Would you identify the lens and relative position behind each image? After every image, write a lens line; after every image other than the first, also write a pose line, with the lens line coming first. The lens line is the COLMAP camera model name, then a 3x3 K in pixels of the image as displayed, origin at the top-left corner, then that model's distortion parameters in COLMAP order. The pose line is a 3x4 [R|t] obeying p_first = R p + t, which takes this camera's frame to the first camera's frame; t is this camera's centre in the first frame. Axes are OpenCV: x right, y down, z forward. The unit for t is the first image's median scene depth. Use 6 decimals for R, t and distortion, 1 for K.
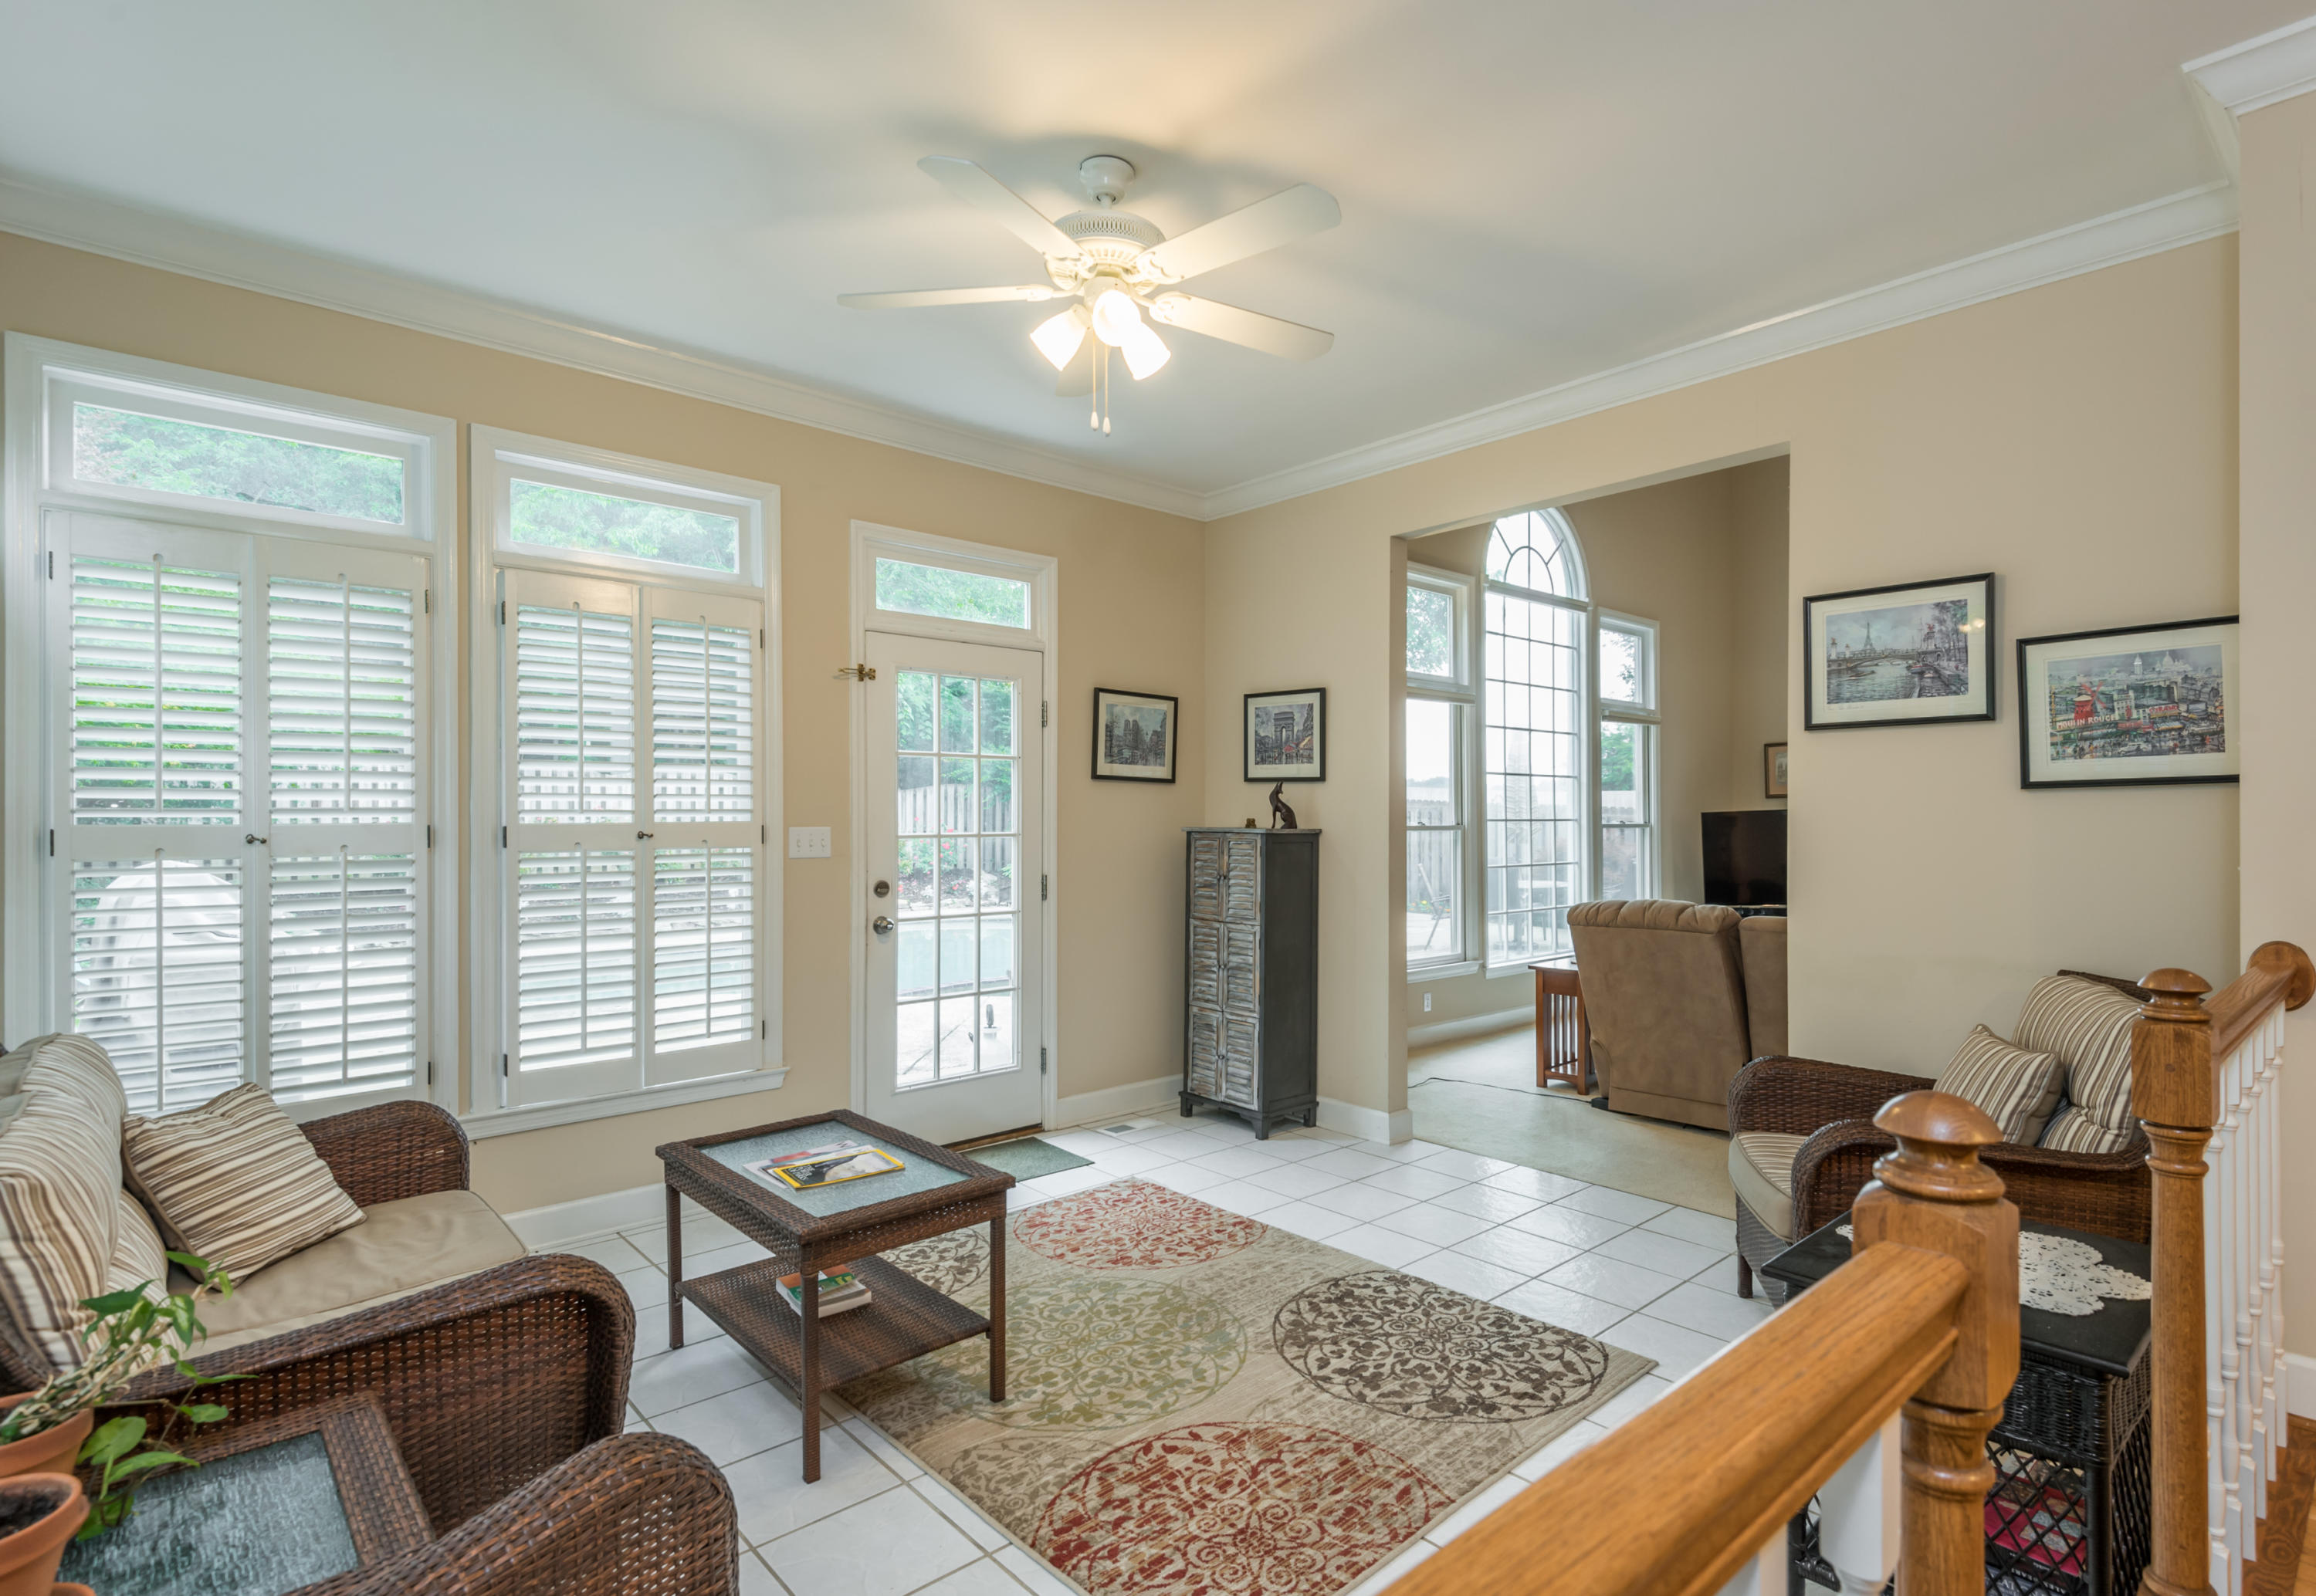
lens RADIAL K [[1147.8, 0, 1202.7], [0, 1147.8, 804.7], [0, 0, 1]] dist [0.029602, 0.000051]
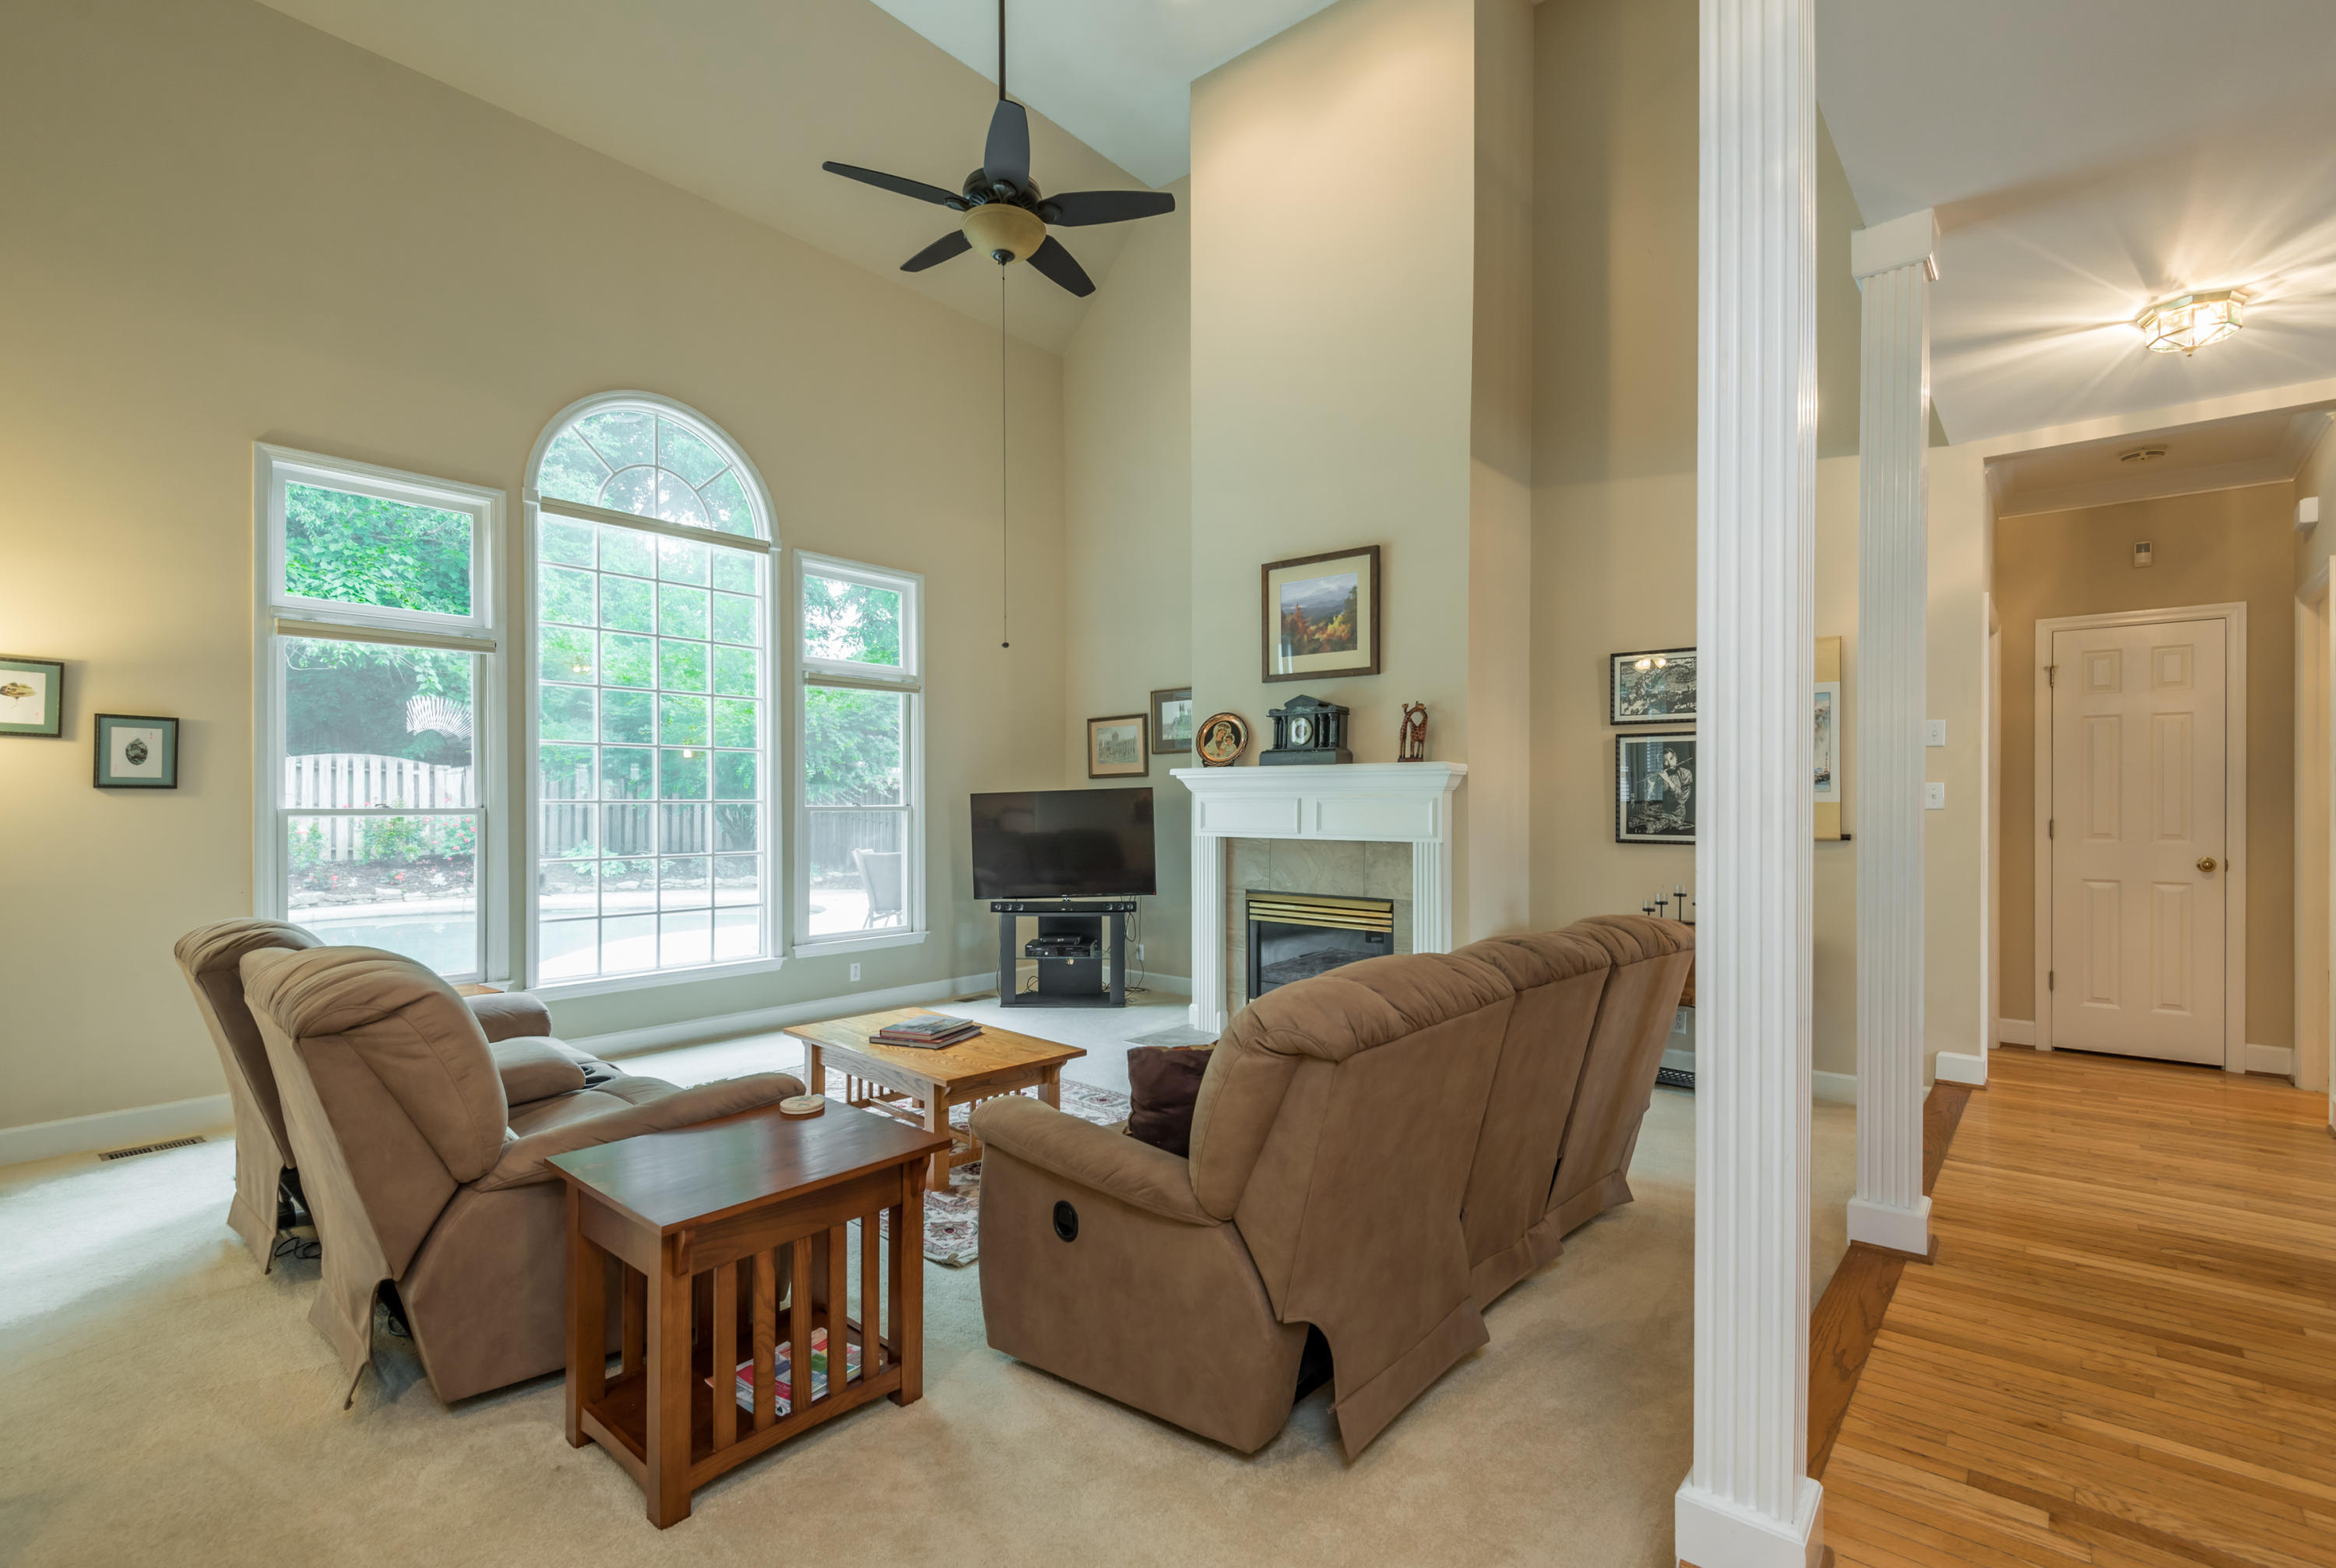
lens RADIAL K [[1078.4, 0, 1175.3], [0, 1078.4, 788.6], [0, 0, 1]] dist [0.017692, -0.000063]
pose [[0.990678, 0.002275, 0.136208, 1.301615], [-0.002627, 0.999994, 0.002402, 0.000709], [-0.136202, -0.002738, 0.990677, 0.447555]]
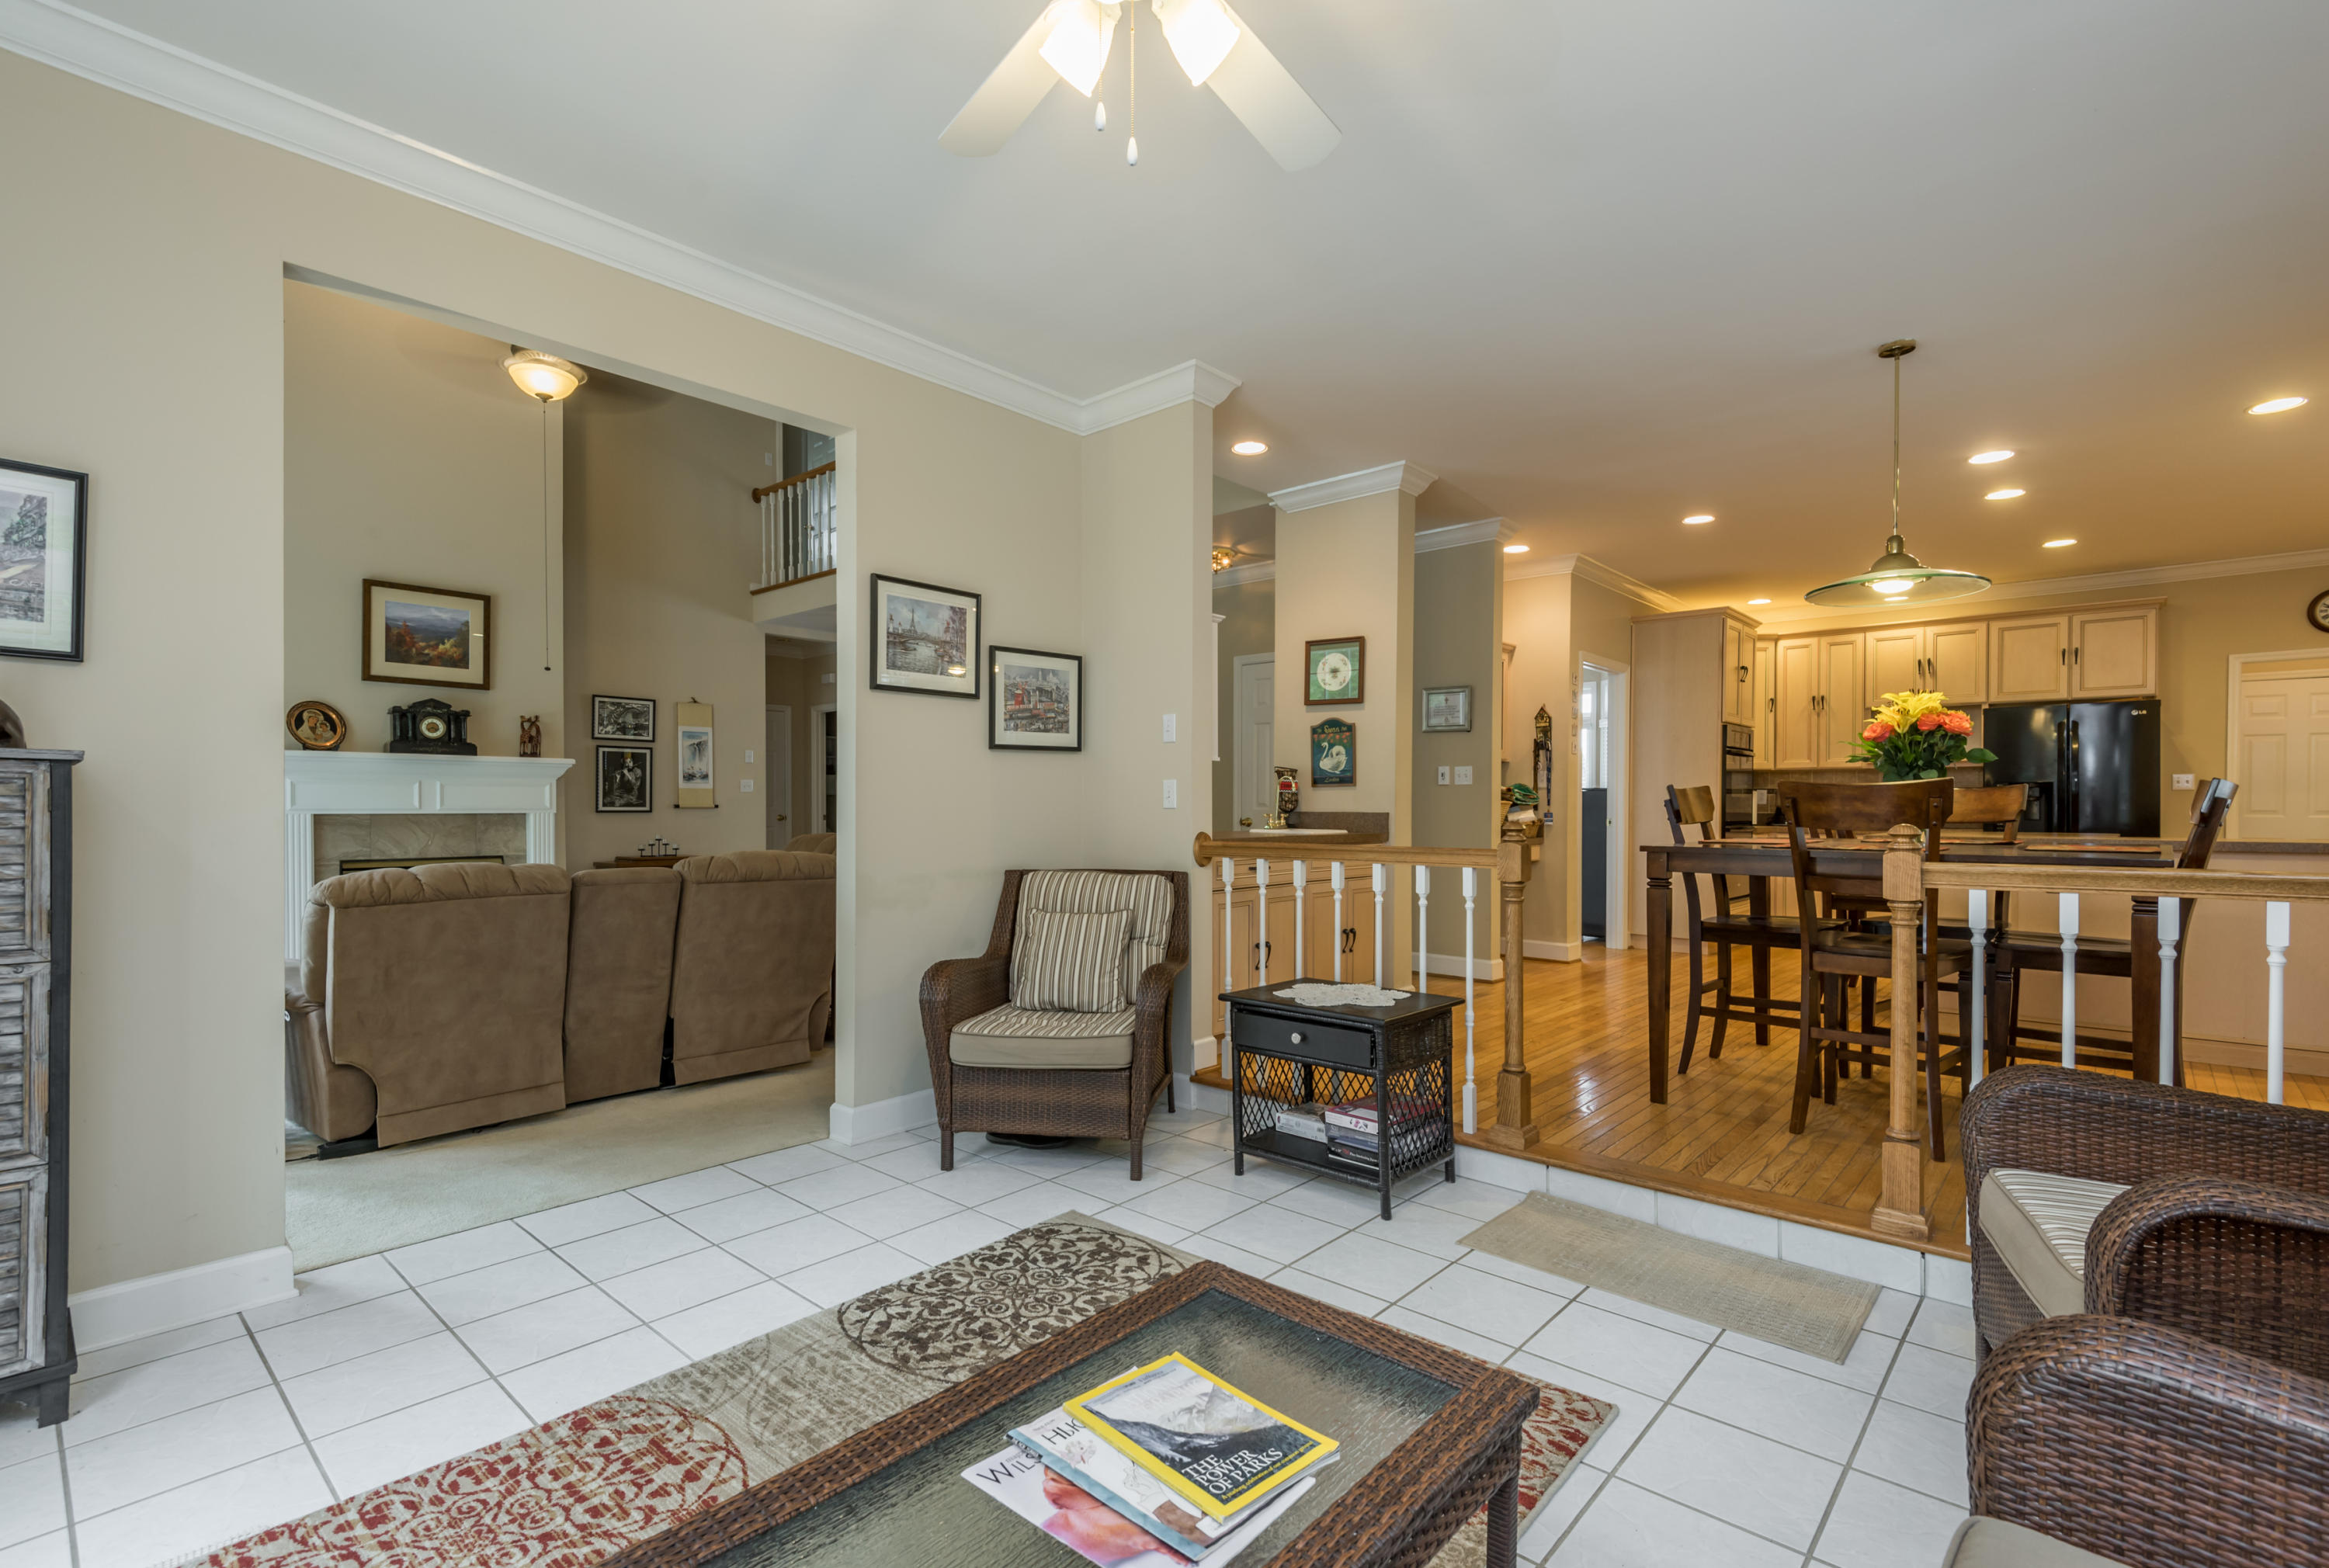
lens RADIAL K [[1070.0, 0, 1157.6], [0, 1070.0, 810.4], [0, 0, 1]] dist [0.034078, -0.026280]
pose [[-0.095081, -0.003617, 0.995463, -0.626500], [-0.014735, 0.999889, 0.002225, 0.055445], [-0.995360, -0.014456, -0.095124, 0.891629]]
